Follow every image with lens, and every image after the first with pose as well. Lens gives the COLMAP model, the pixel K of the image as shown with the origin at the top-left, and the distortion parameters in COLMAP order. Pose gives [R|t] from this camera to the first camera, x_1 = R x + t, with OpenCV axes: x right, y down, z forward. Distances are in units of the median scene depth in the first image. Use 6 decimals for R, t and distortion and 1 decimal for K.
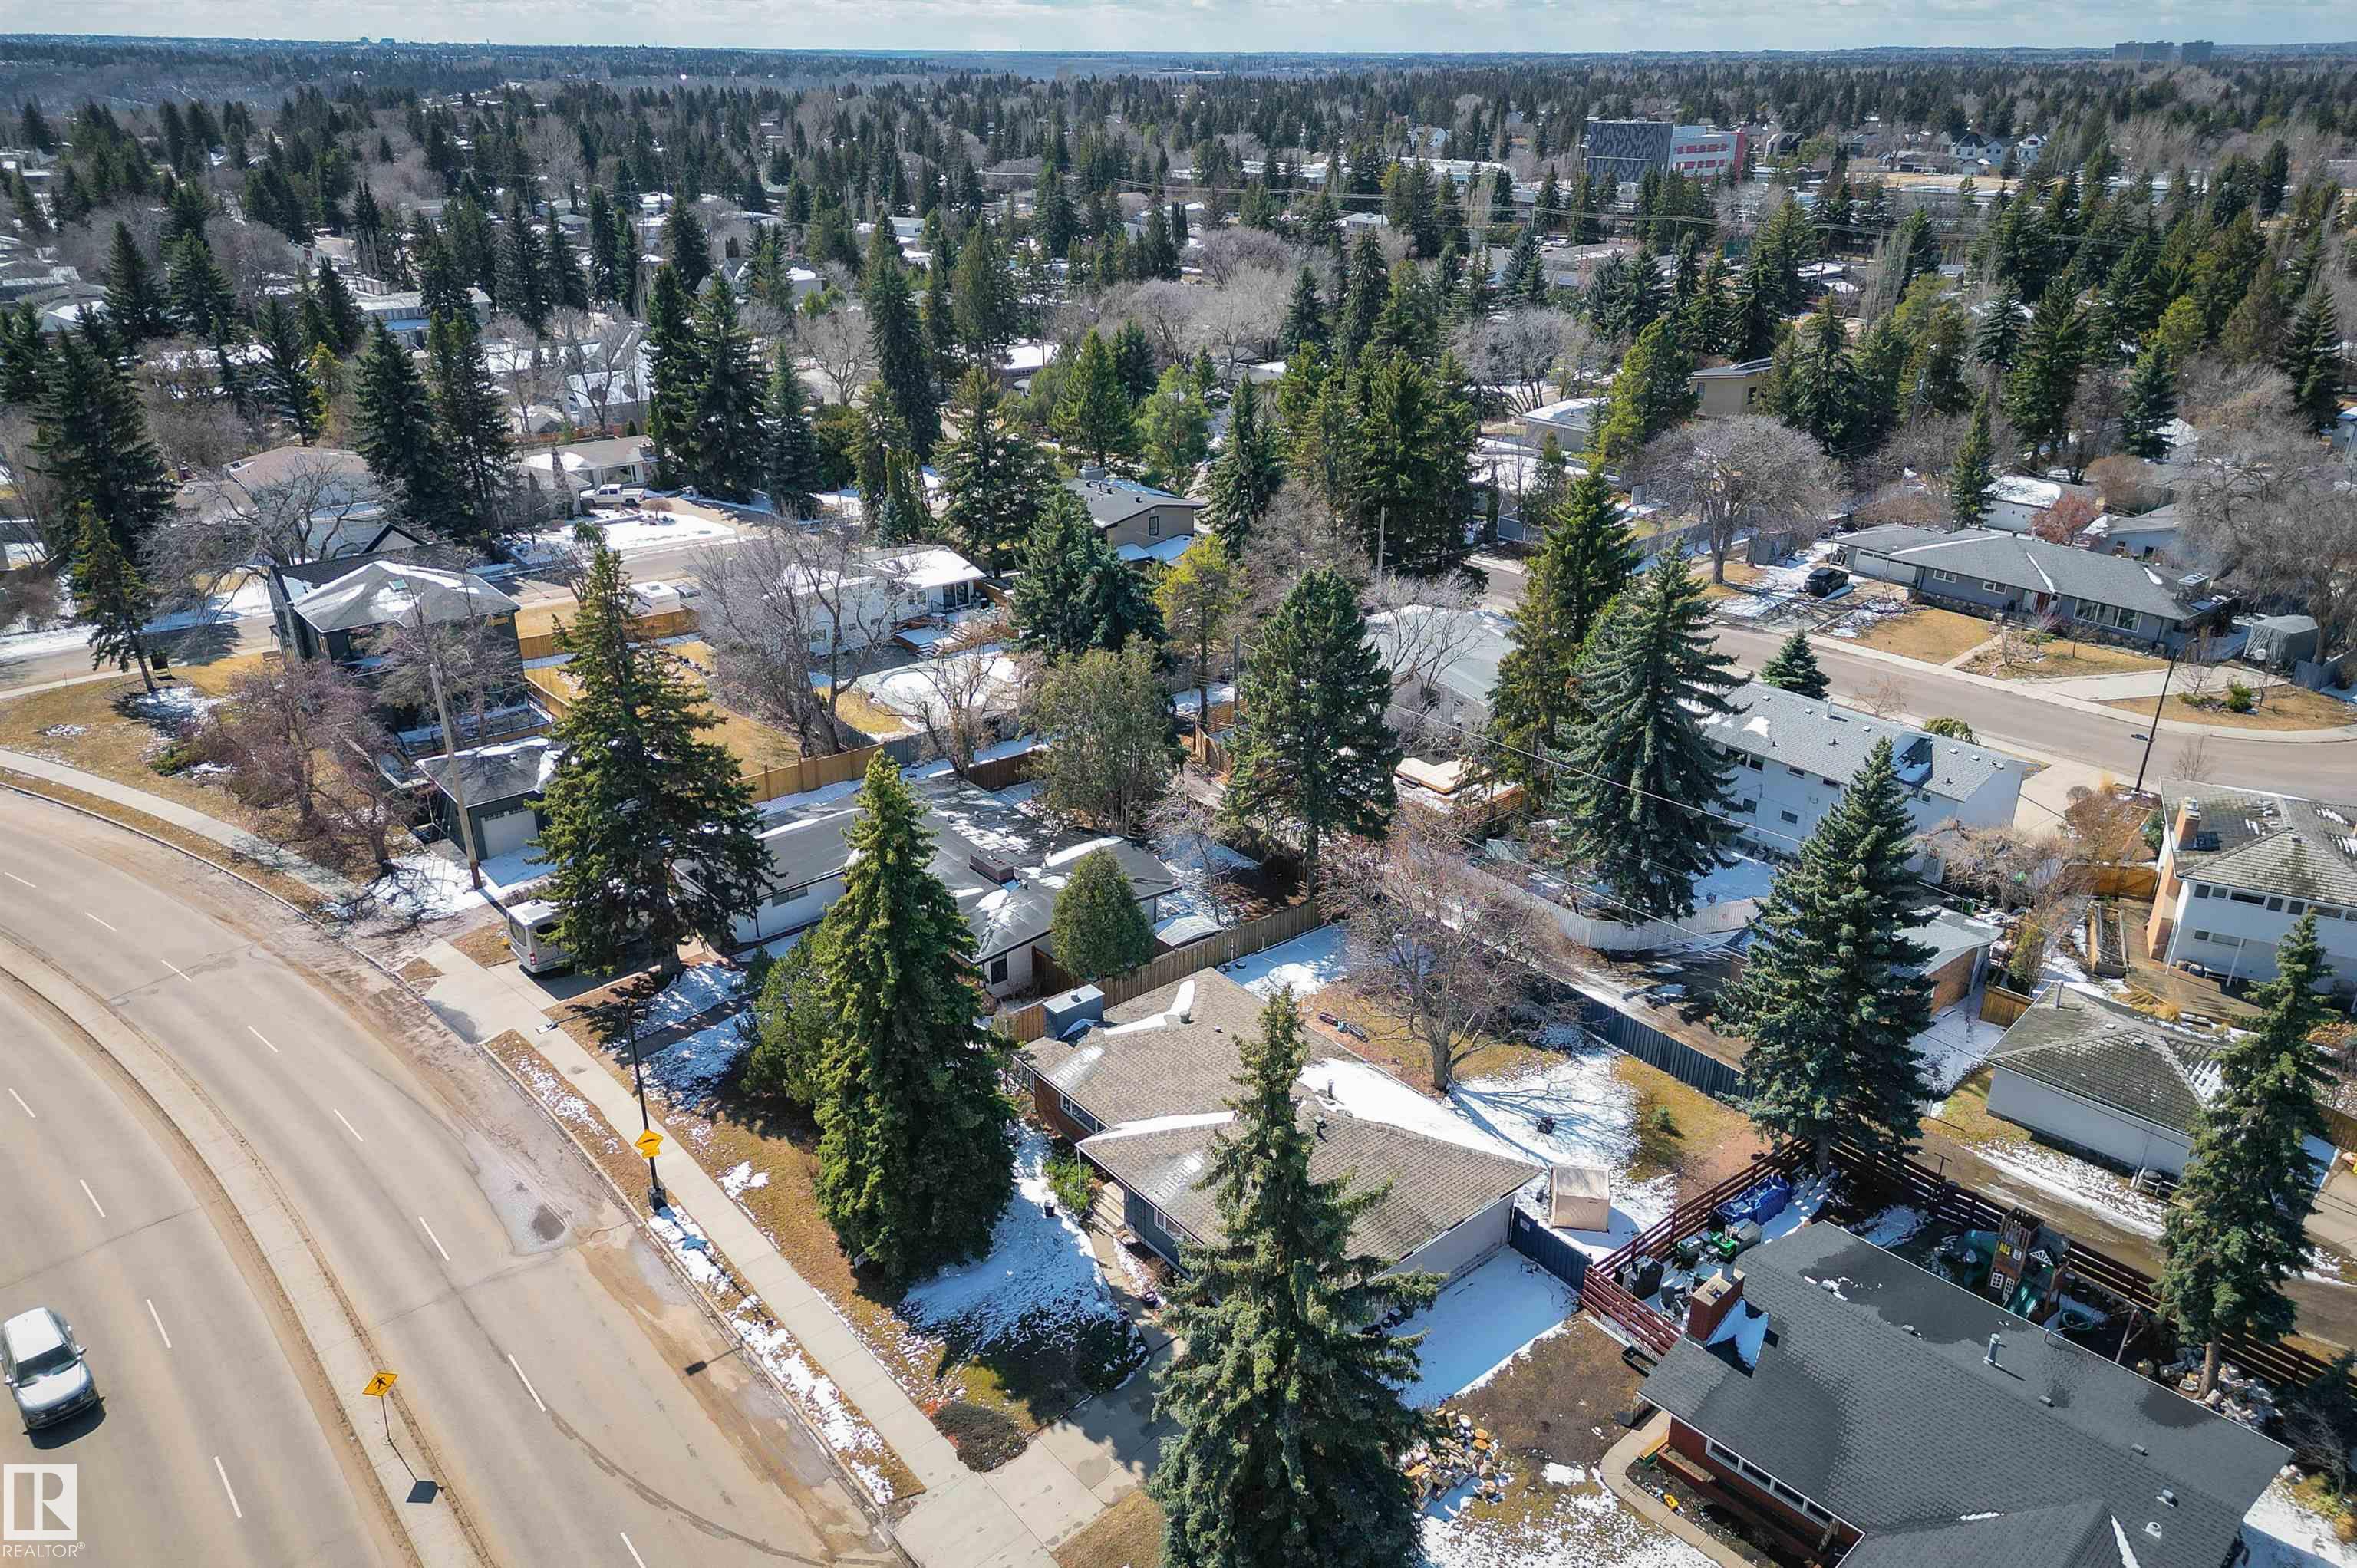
lens RADIAL K [[1697.8, 0, 1183.8], [0, 1697.8, 781.6], [0, 0, 1]] dist [0.030733, -0.002243]
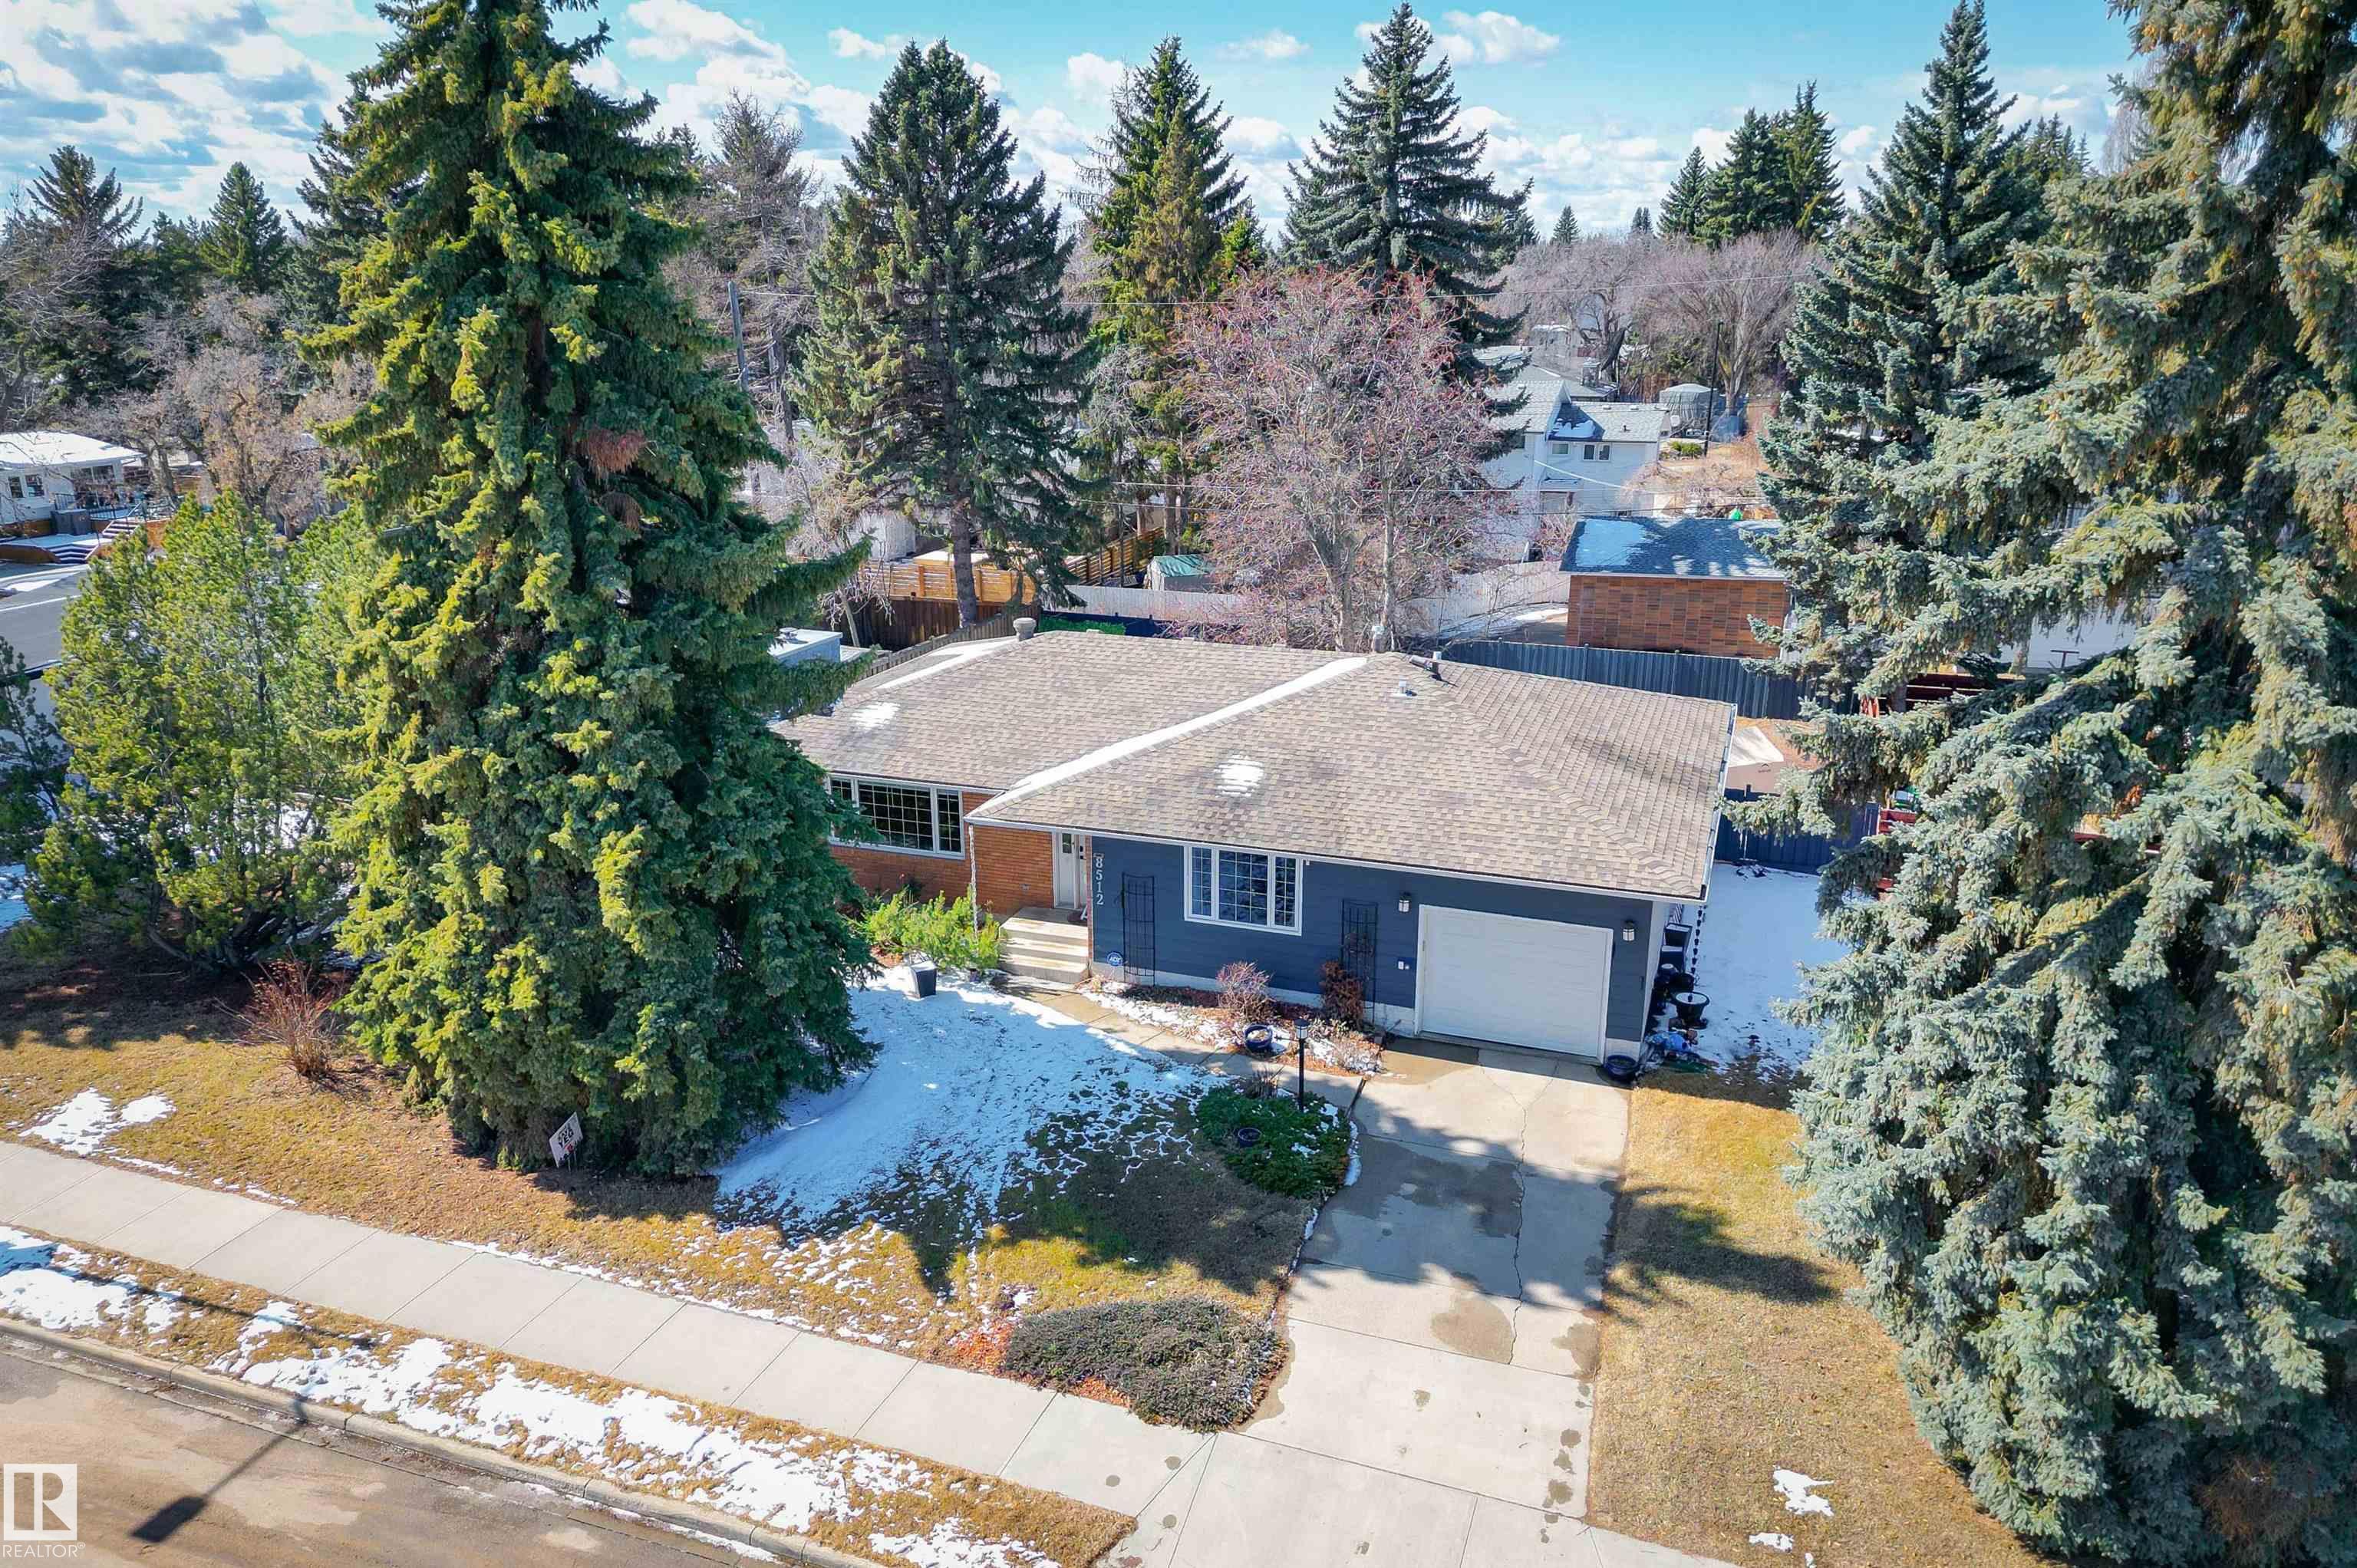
lens RADIAL K [[1697.8, 0, 1178.9], [0, 1697.8, 785.1], [0, 0, 1]] dist [0.030733, -0.002243]
pose [[0.862722, -0.151717, 0.482383, -0.255764], [0.207722, 0.976058, -0.064518, 0.268852], [-0.461045, 0.155863, 0.873581, 0.615841]]
